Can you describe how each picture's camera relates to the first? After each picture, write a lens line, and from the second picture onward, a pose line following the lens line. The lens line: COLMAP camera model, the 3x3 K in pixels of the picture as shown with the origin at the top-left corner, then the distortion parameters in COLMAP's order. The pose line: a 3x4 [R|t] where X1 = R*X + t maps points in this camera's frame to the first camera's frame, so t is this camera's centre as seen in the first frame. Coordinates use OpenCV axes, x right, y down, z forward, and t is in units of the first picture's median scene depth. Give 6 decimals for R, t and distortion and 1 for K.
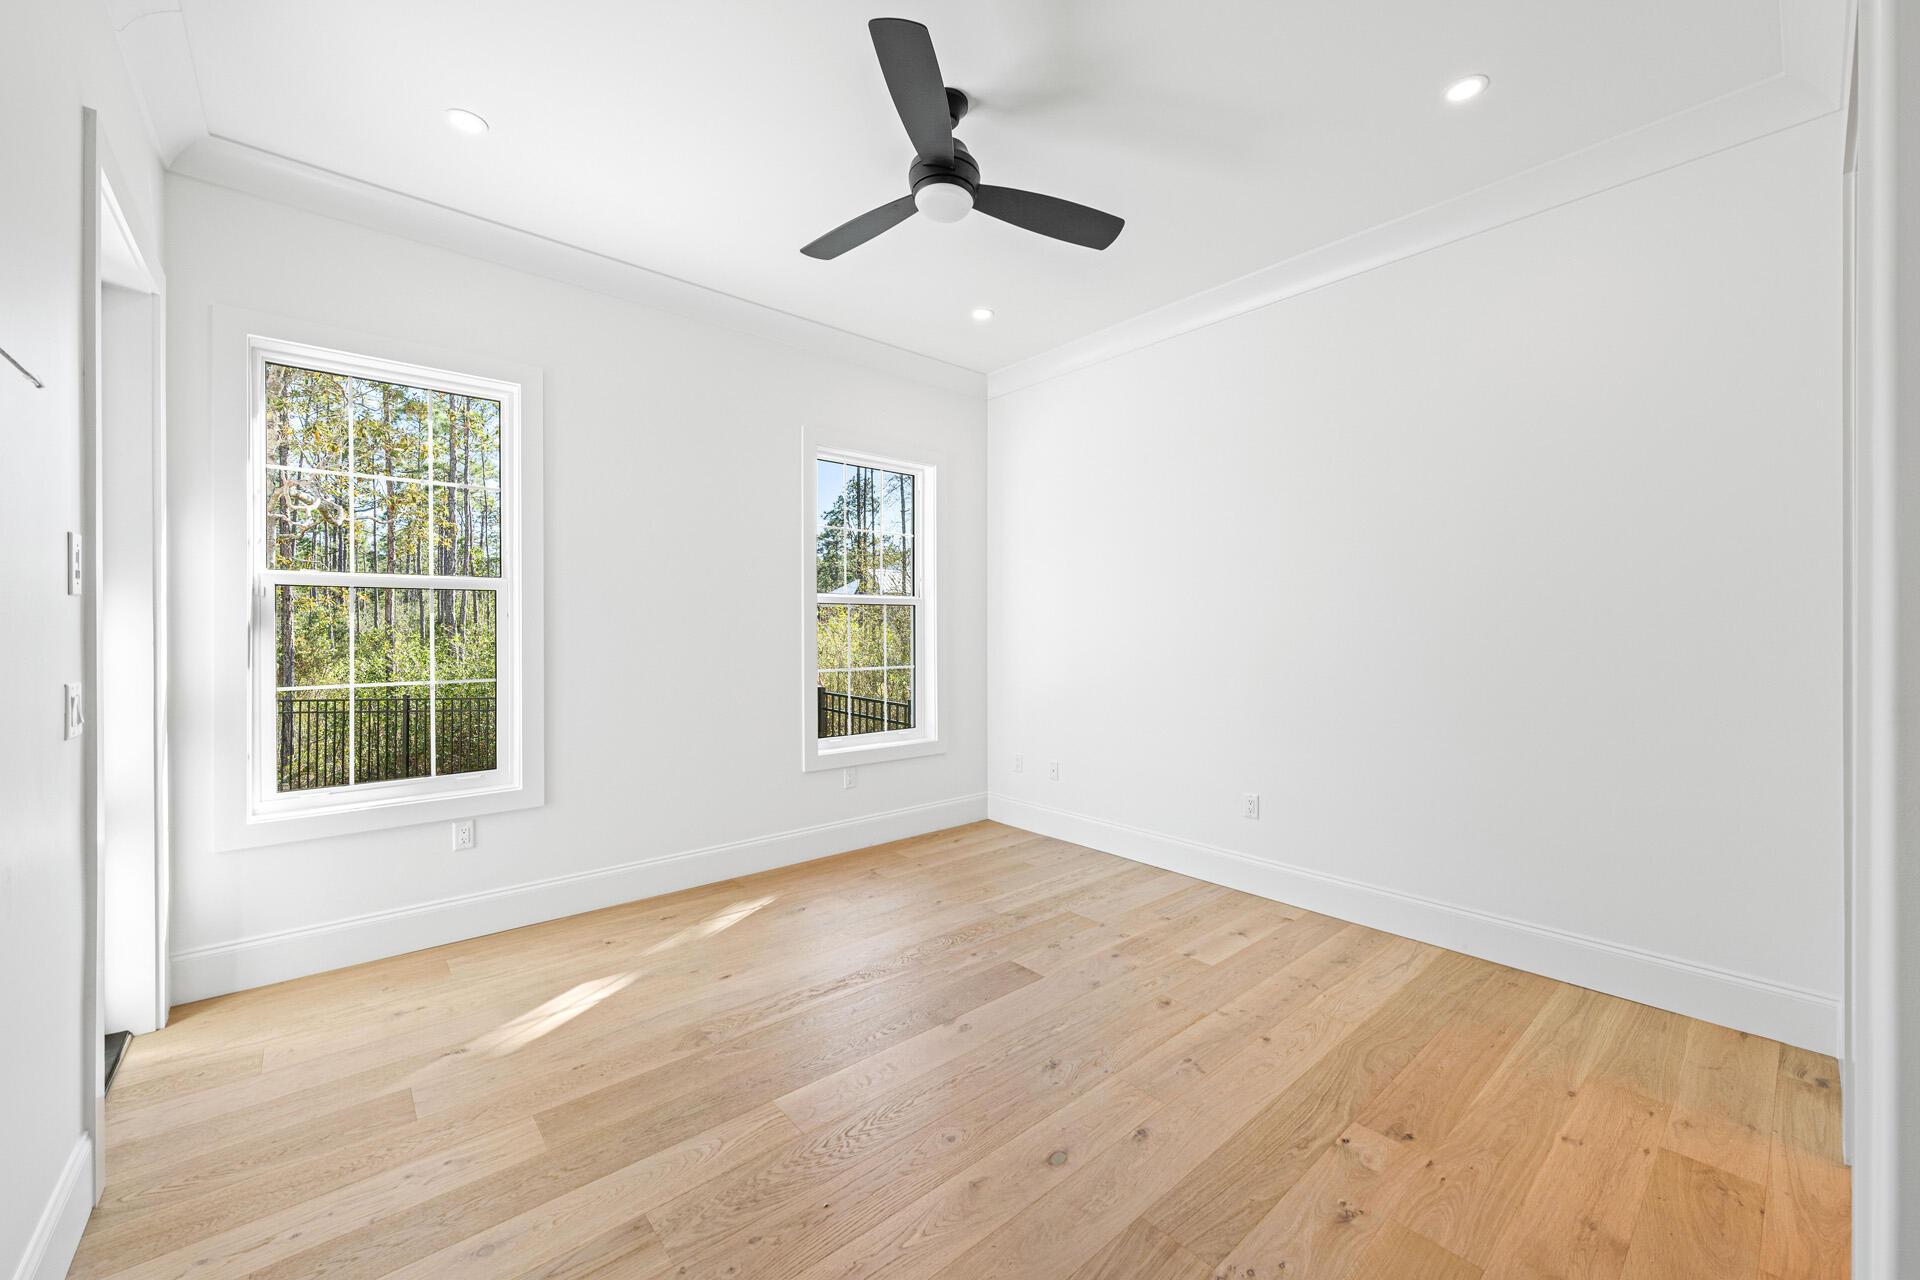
lens RADIAL K [[777.1, 0, 959.8], [0, 777.1, 632.0], [0, 0, 1]] dist [-0.001122, 0.000034]
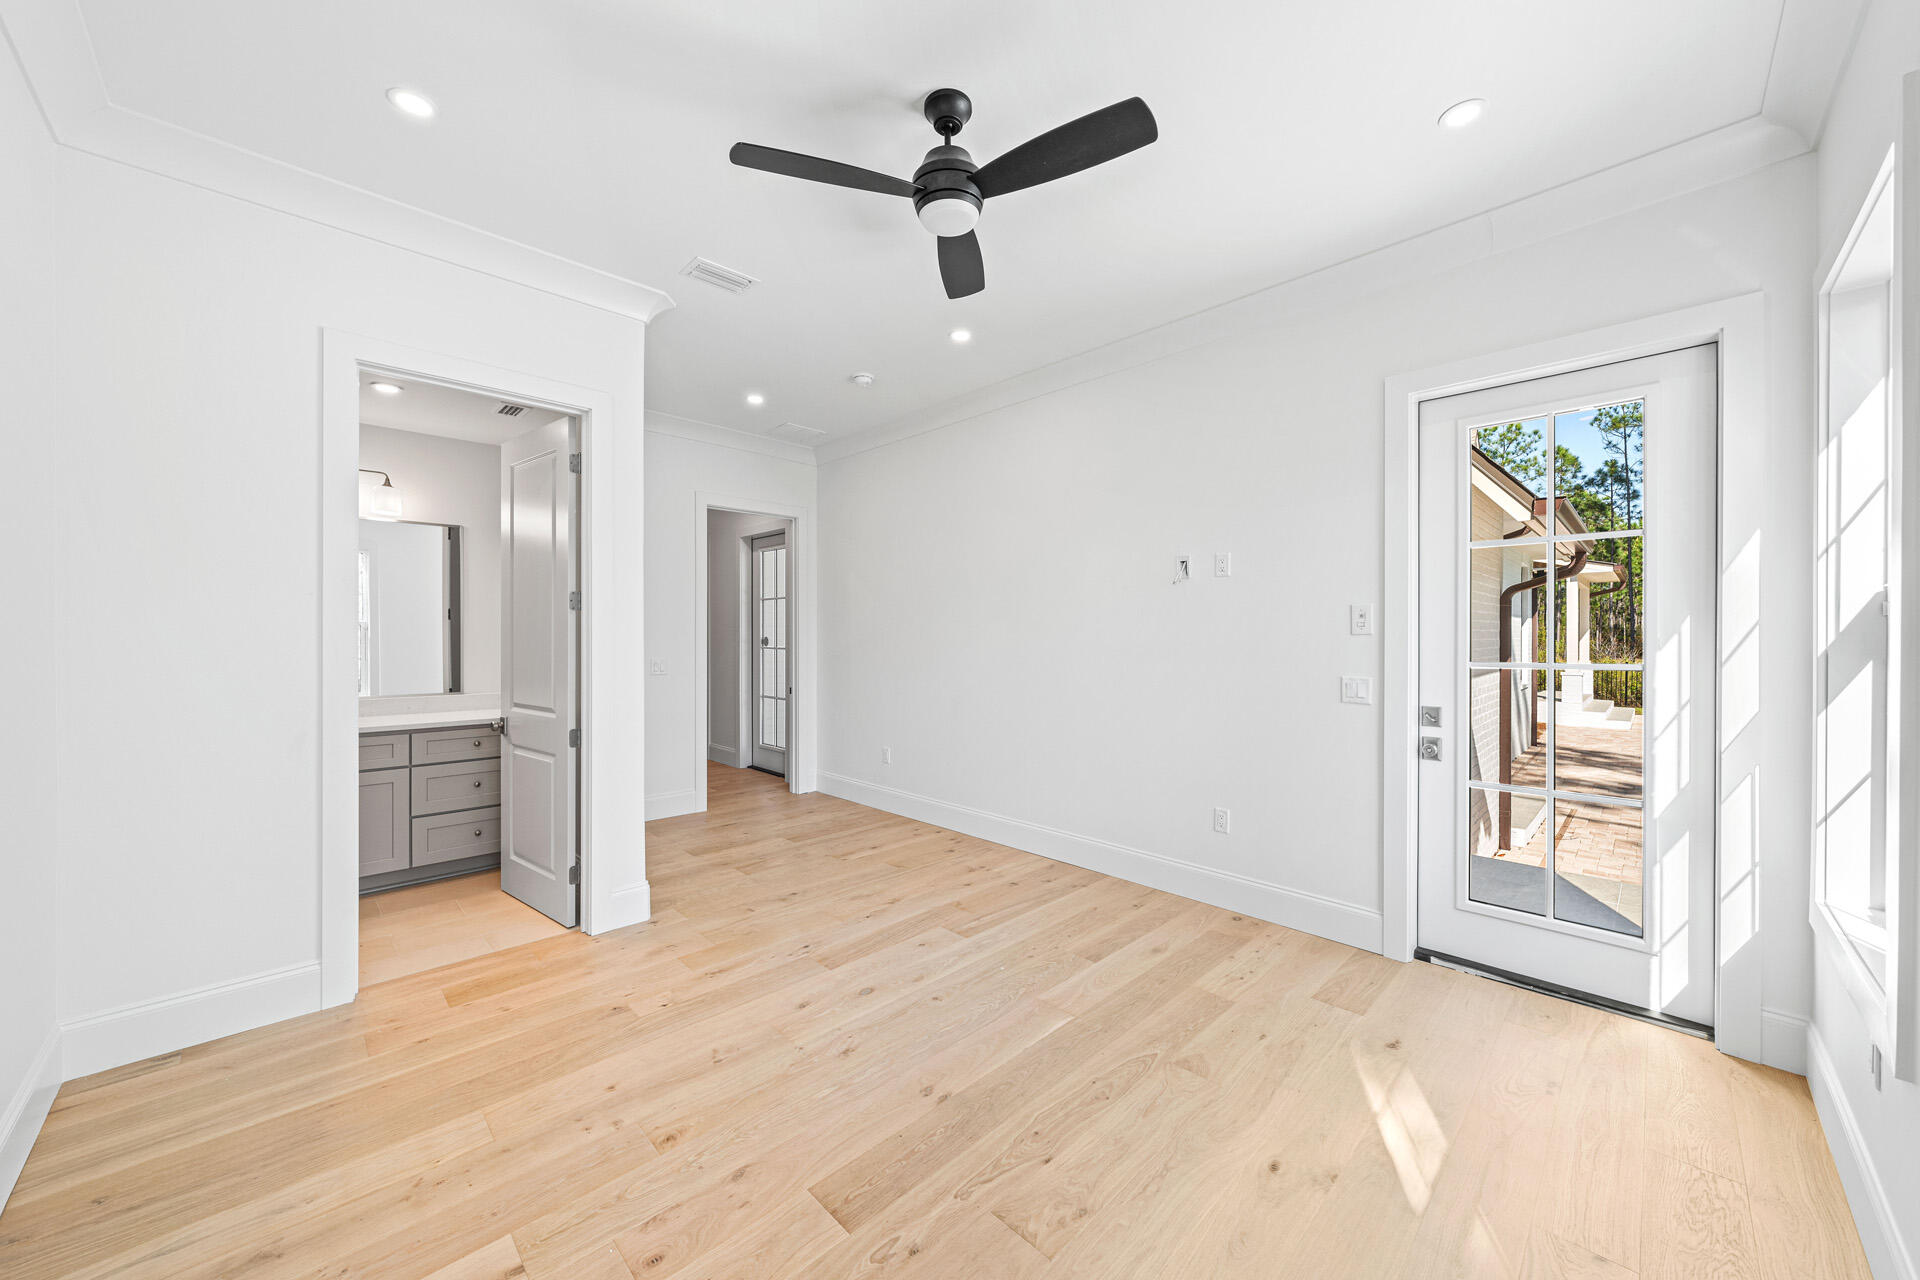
lens RADIAL K [[706.3, 0, 955.6], [0, 706.3, 636.6], [0, 0, 1]] dist [0.000015, 0.000001]
pose [[-0.998553, -0.000489, -0.053776, 0.019082], [-0.000975, 0.999959, 0.009009, -0.039705], [0.053769, 0.009048, -0.998512, 1.953480]]
